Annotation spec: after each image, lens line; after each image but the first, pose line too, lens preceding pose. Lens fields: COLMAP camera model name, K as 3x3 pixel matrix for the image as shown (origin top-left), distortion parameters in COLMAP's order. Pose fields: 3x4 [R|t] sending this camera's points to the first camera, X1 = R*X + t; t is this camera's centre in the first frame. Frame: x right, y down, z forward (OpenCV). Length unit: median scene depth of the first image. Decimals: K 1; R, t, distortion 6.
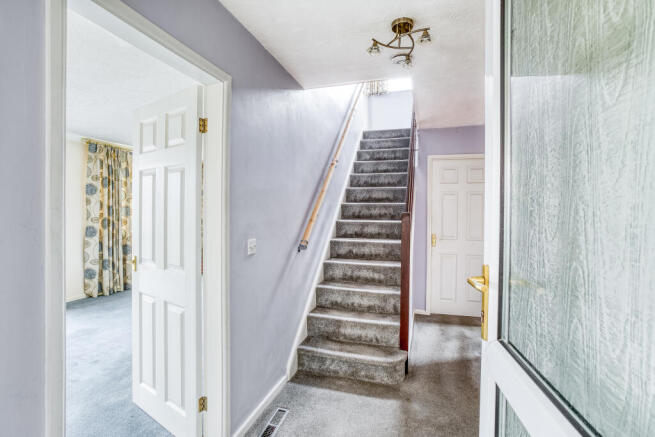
lens RADIAL K [[323.2, 0, 326.5], [0, 323.2, 212.9], [0, 0, 1]] dist [-0.010732, 0.003639]
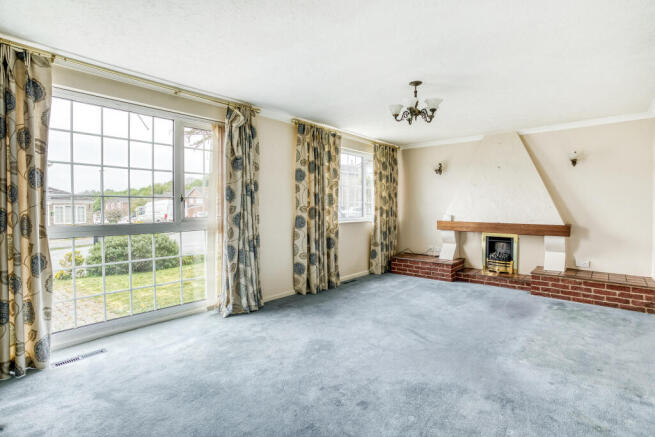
lens RADIAL K [[323.2, 0, 324.5], [0, 323.2, 214.9], [0, 0, 1]] dist [-0.010732, 0.003639]
pose [[0.910894, 0.000961, -0.412640, -0.286296], [0.004579, 0.999912, 0.012438, 0.026468], [0.412615, -0.013219, 0.910809, 0.195894]]
